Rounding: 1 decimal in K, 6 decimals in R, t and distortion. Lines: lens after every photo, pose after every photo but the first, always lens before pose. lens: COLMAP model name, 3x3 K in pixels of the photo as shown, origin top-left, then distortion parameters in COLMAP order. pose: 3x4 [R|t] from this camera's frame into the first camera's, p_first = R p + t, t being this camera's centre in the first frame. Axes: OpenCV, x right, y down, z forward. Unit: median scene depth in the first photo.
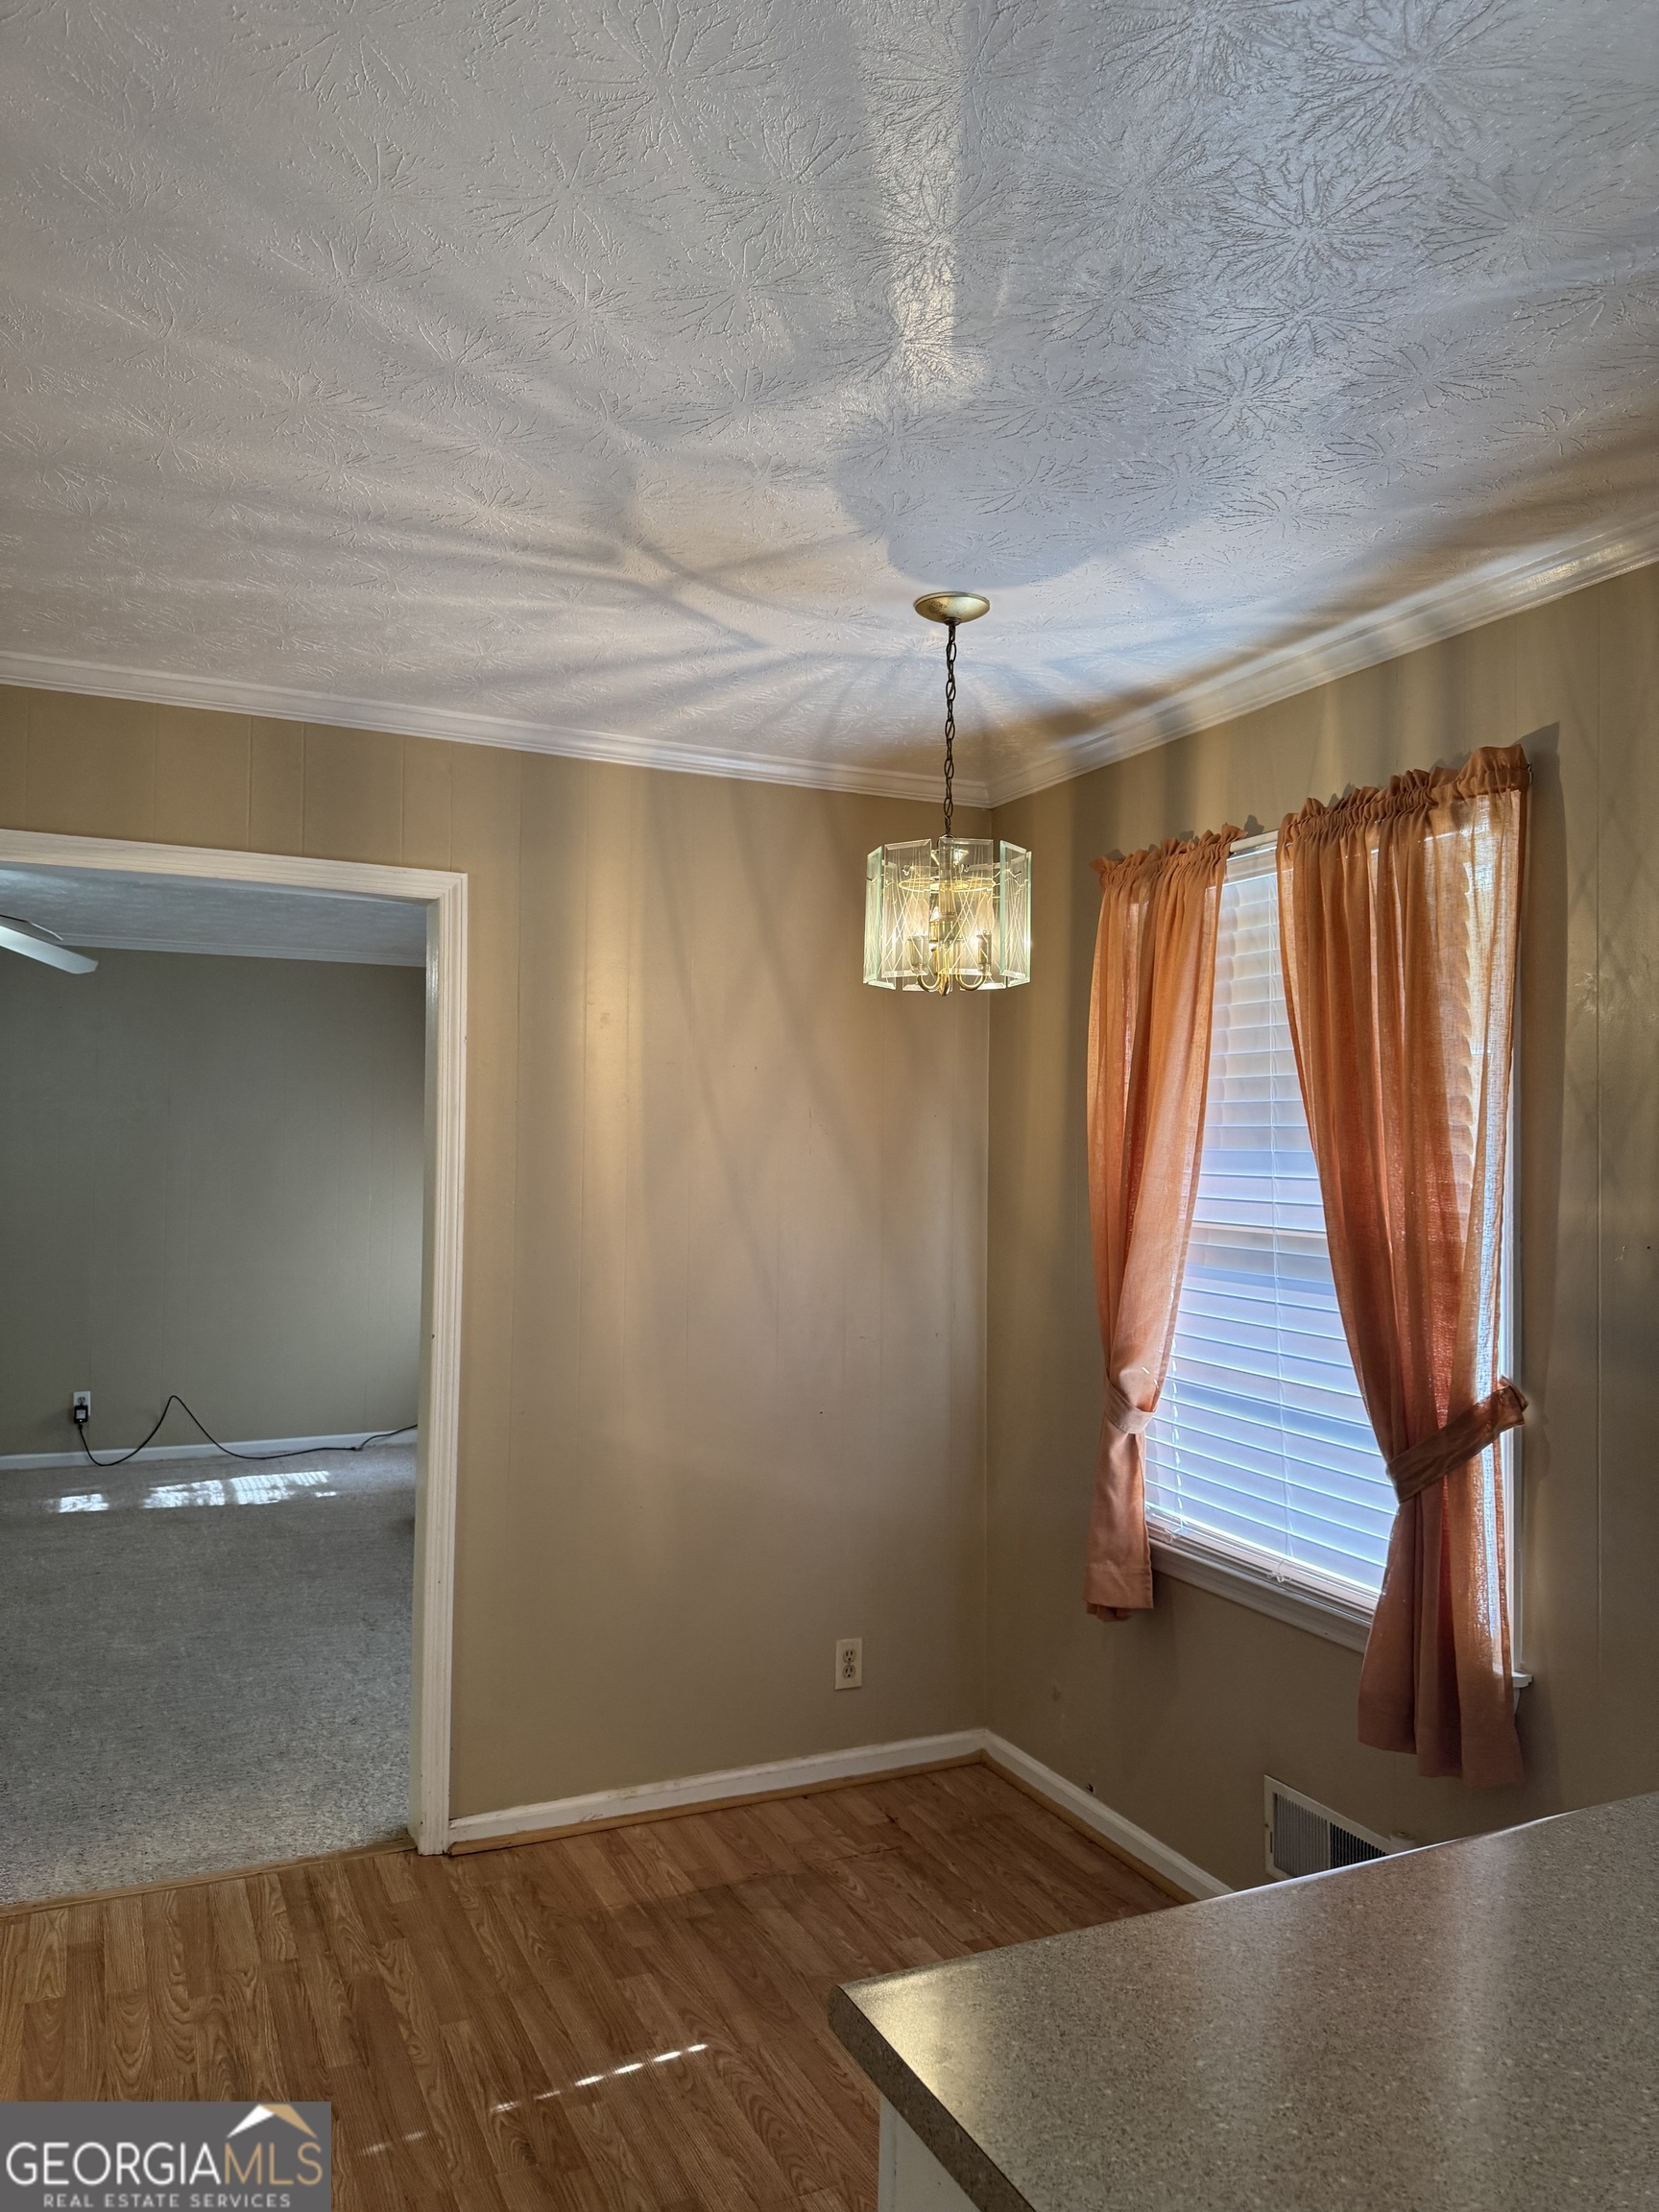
lens RADIAL K [[1564.1, 0, 834.9], [0, 1564.1, 1096.9], [0, 0, 1]] dist [0.030335, -0.026591]
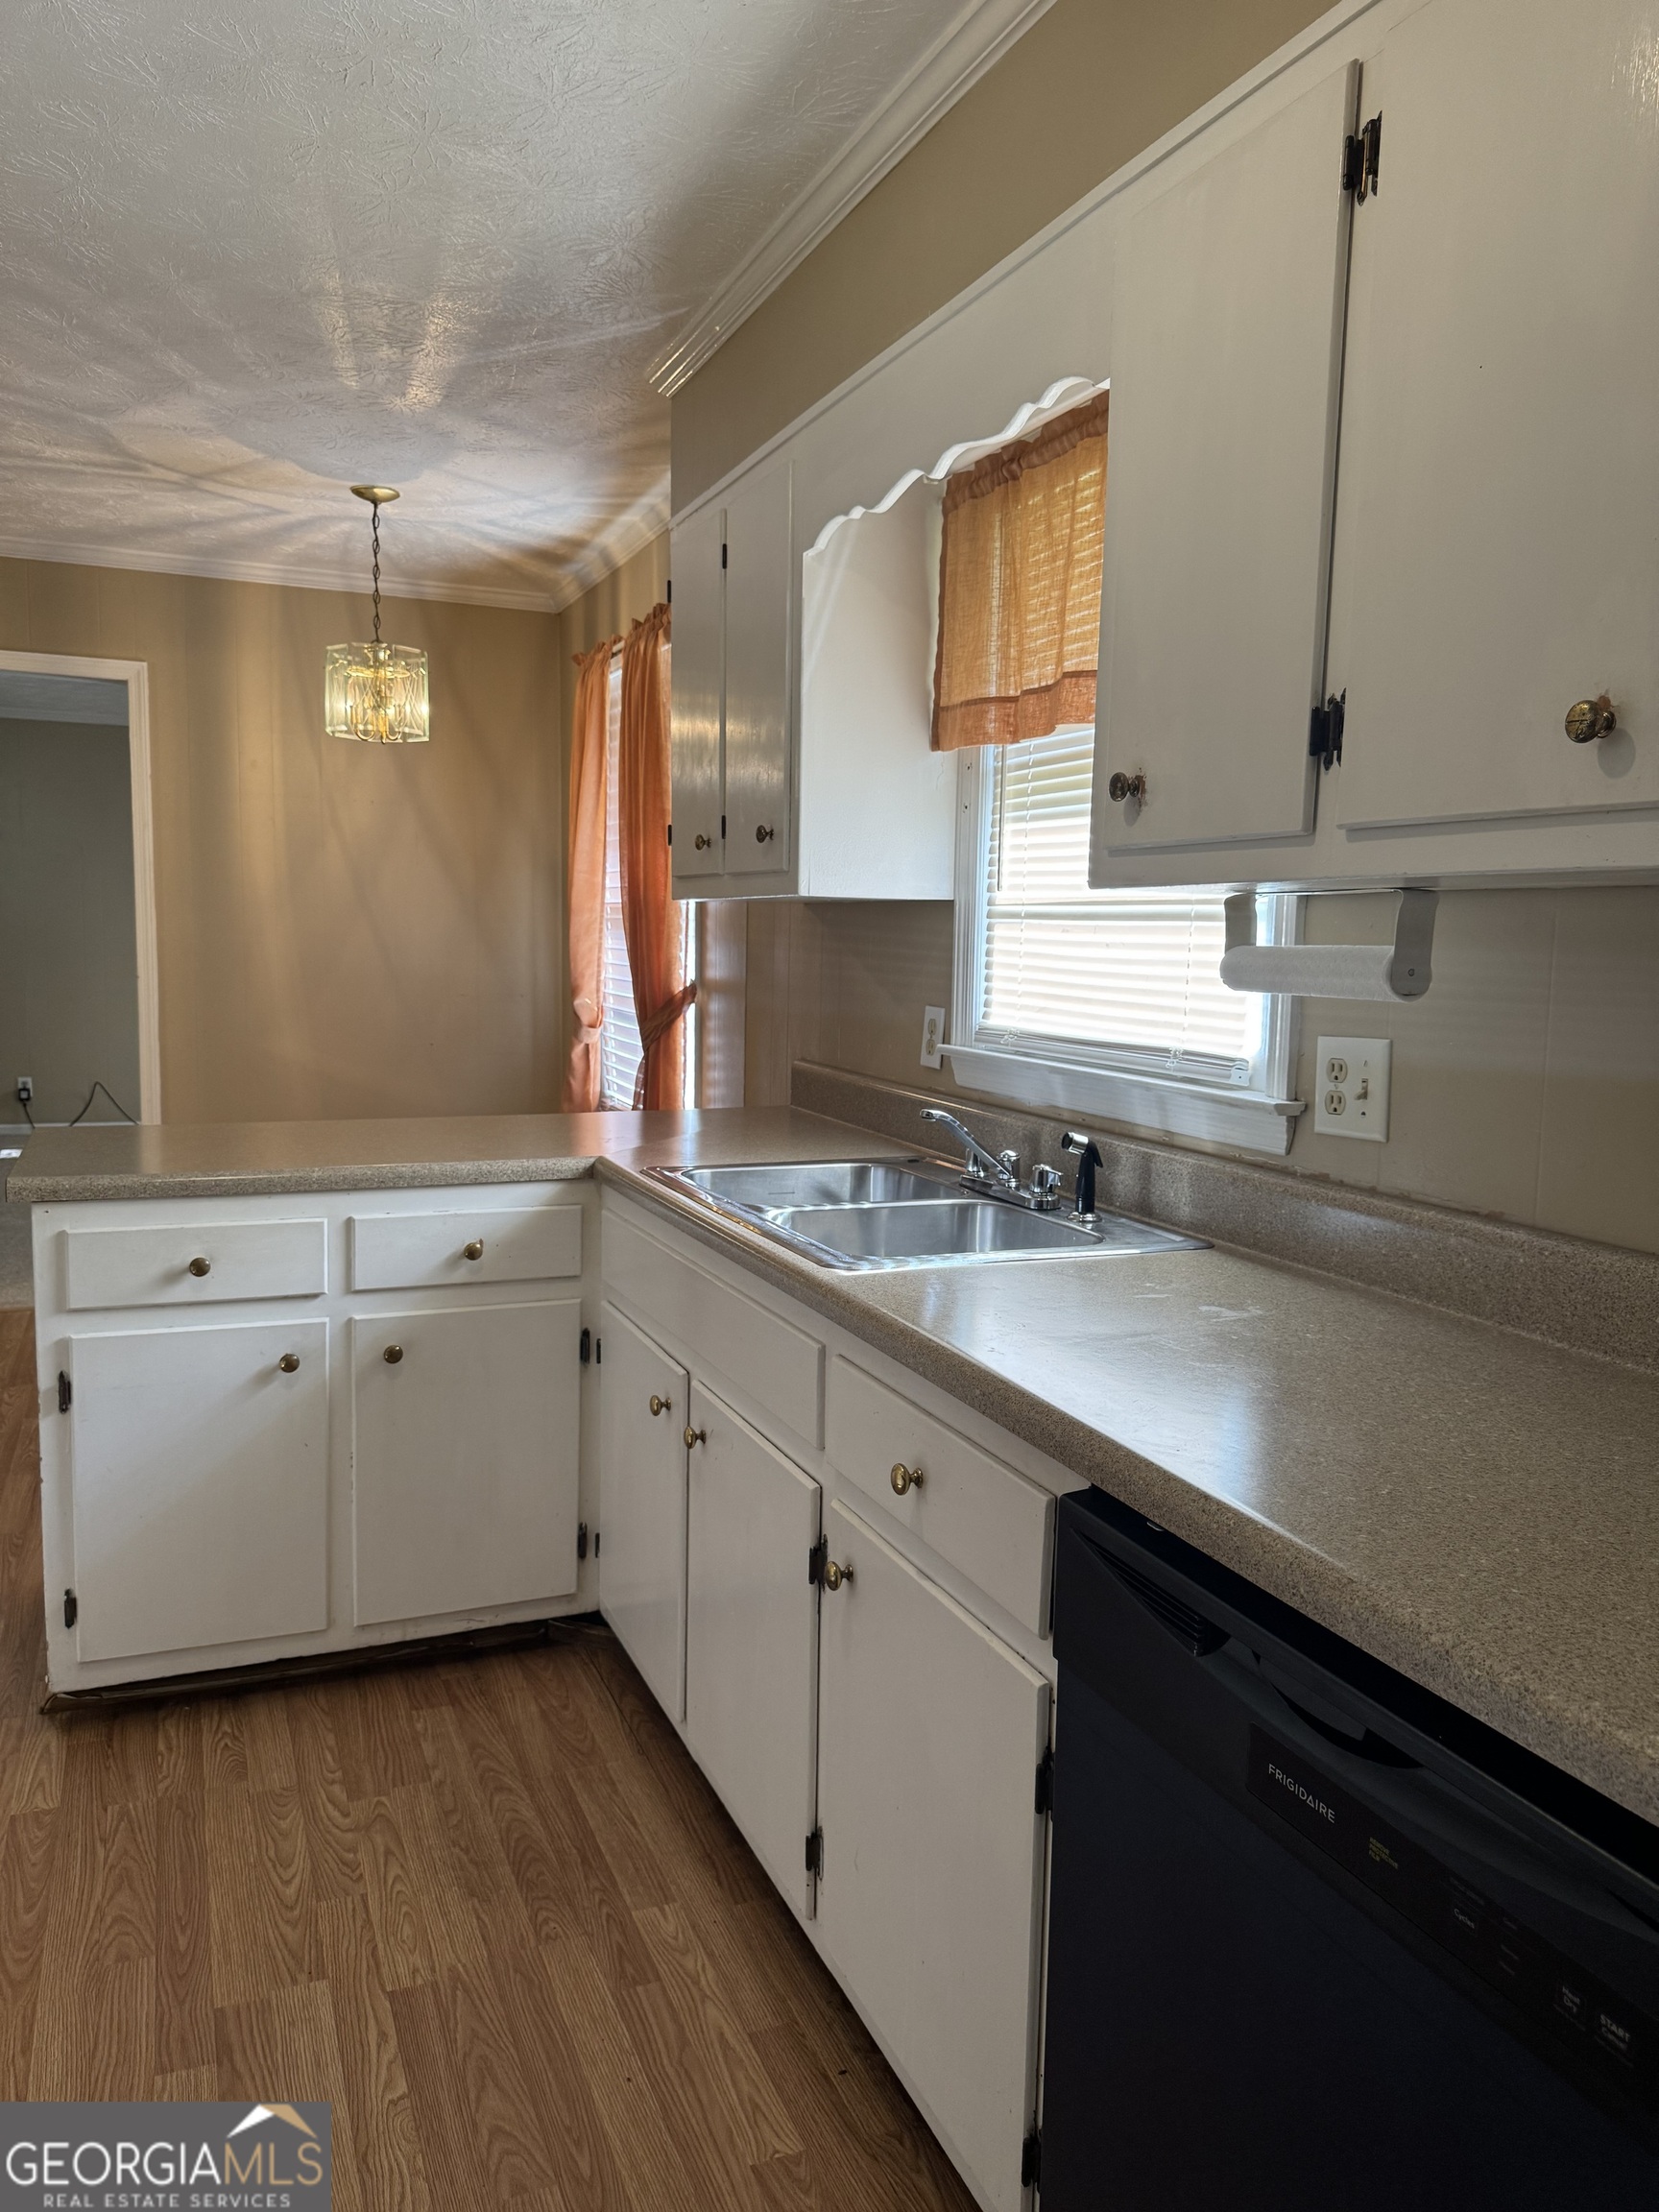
lens RADIAL K [[1564.1, 0, 775.0], [0, 1564.1, 1099.7], [0, 0, 1]] dist [0.030335, -0.026591]
pose [[0.998118, 0.016861, -0.058951, 0.524742], [-0.008450, 0.990099, 0.140119, 0.061626], [0.060730, -0.139357, 0.988378, -0.567004]]
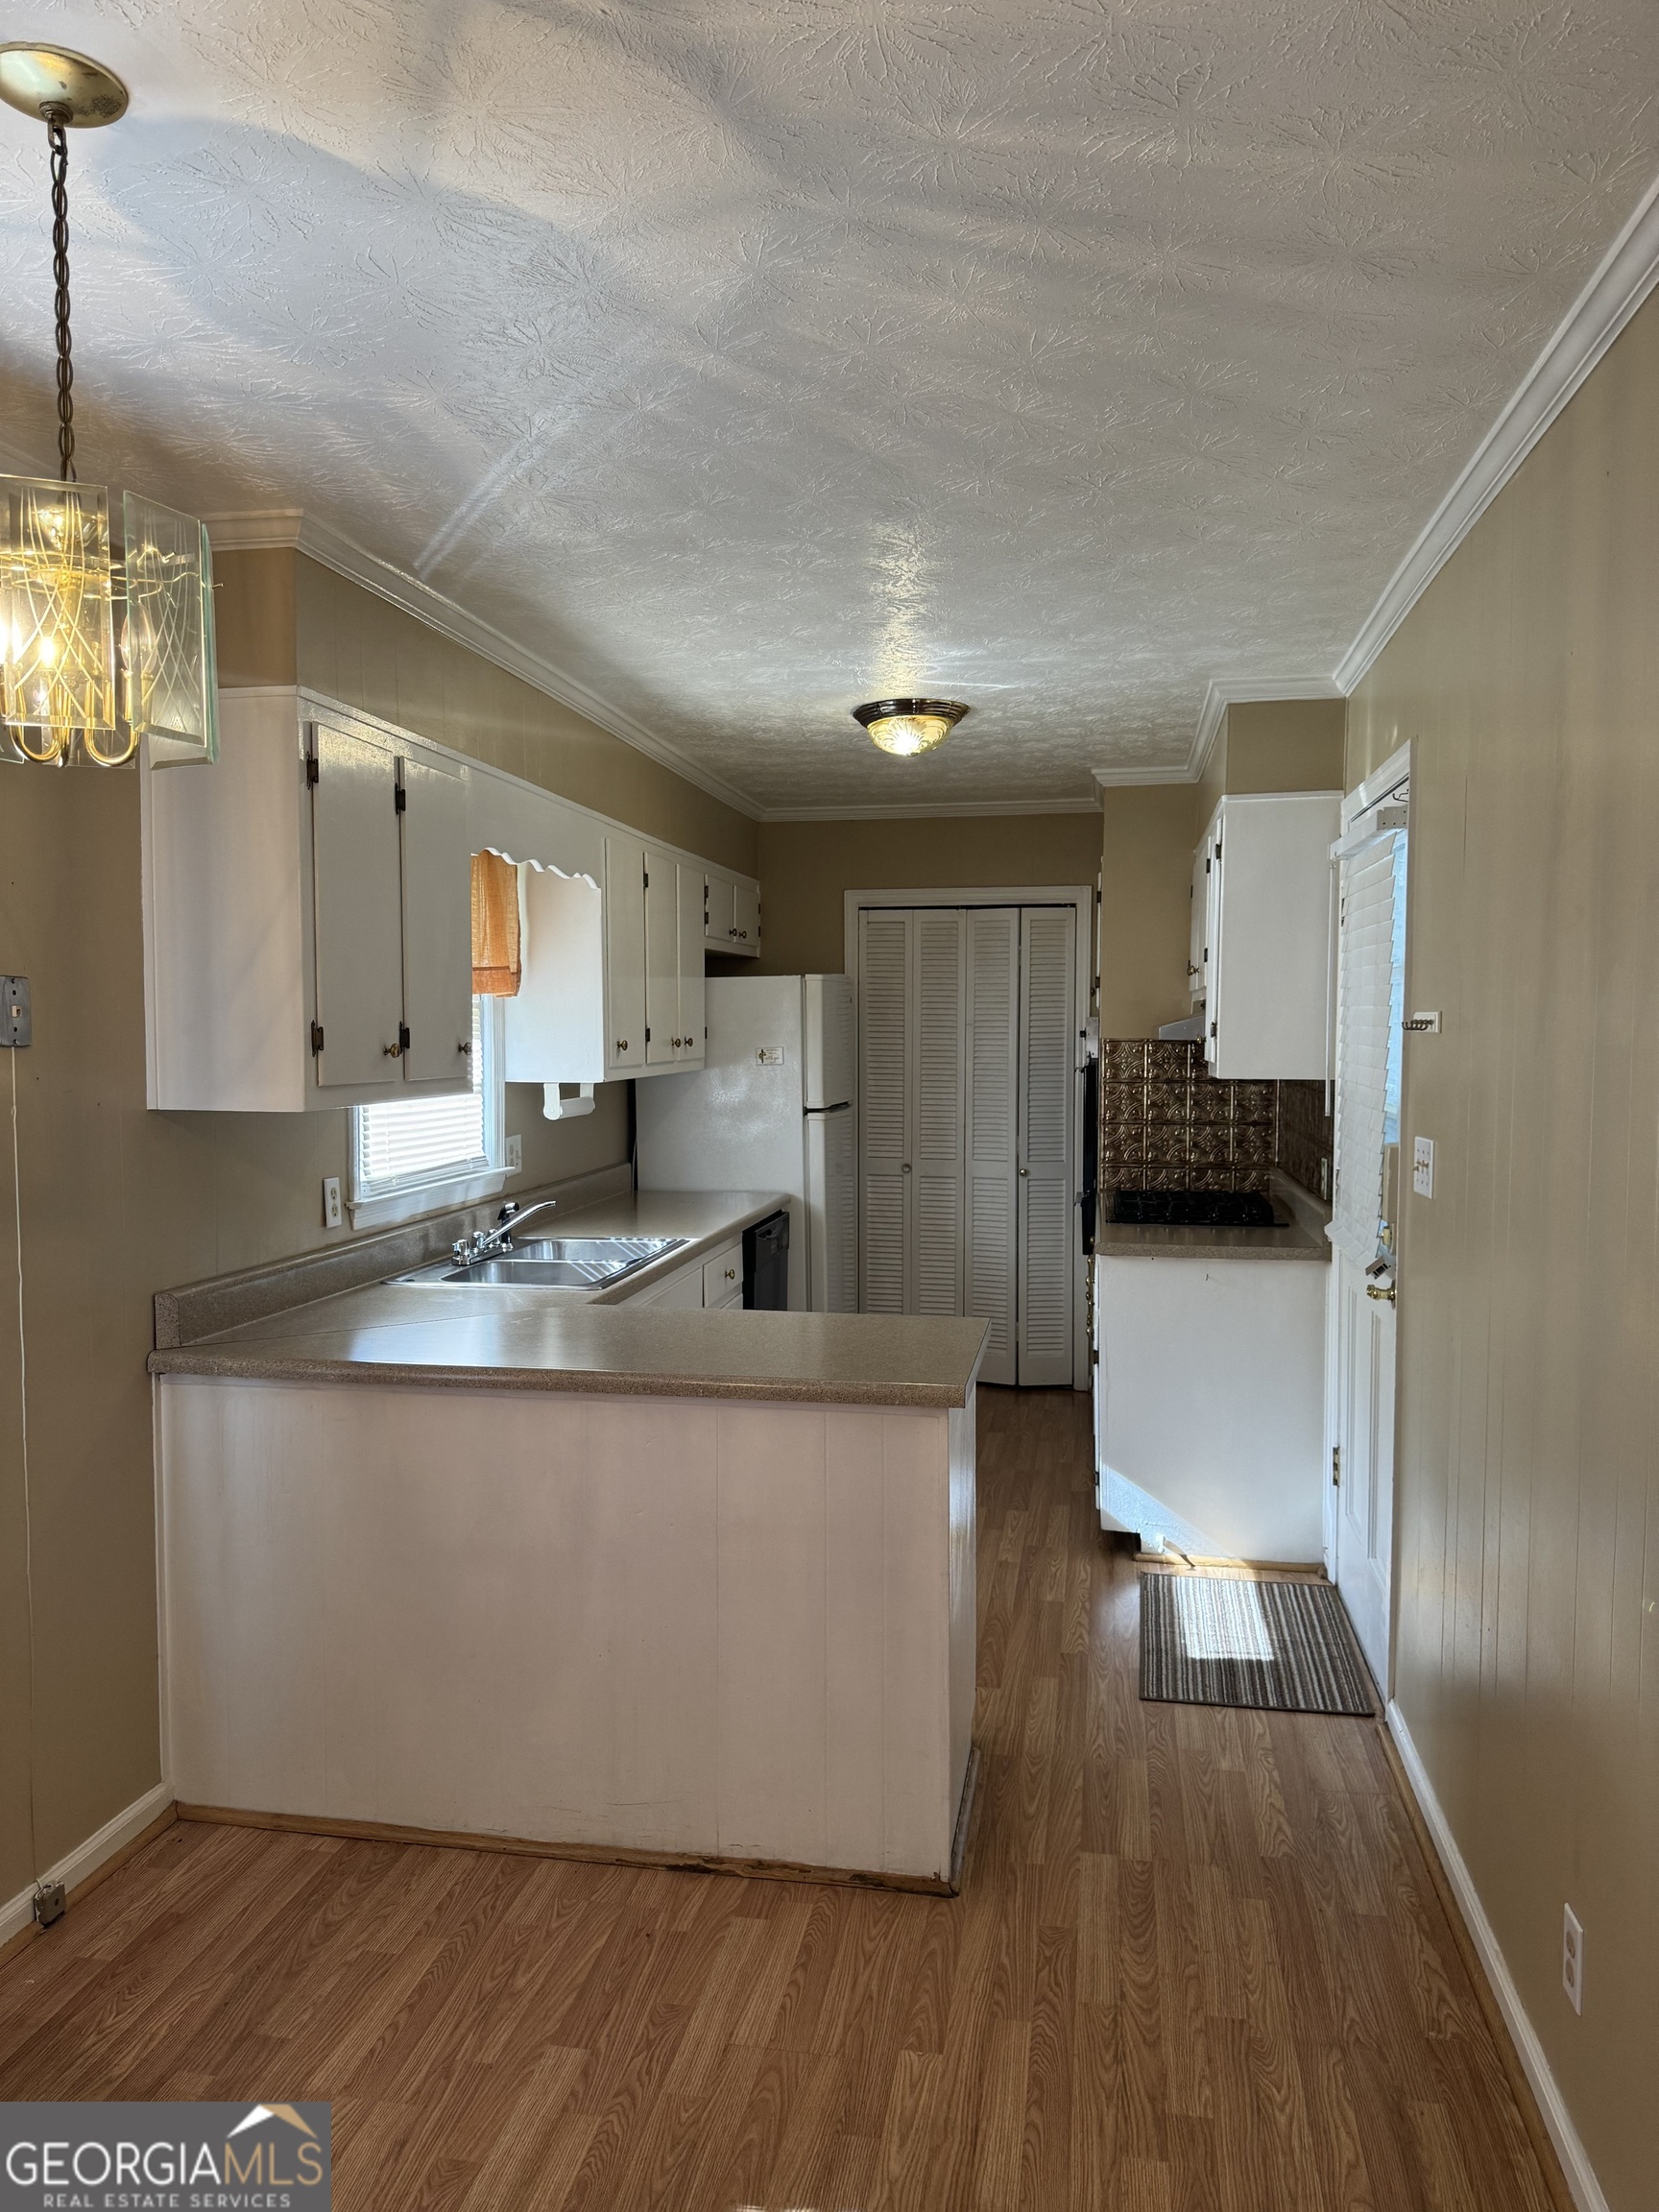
lens RADIAL K [[1564.1, 0, 818.0], [0, 1564.1, 1111.5], [0, 0, 1]] dist [0.030335, -0.026591]
pose [[-0.807960, -0.045521, 0.587477, -0.459677], [-0.029011, 0.998875, 0.037500, 0.030591], [-0.588523, 0.013255, -0.808372, 1.177117]]
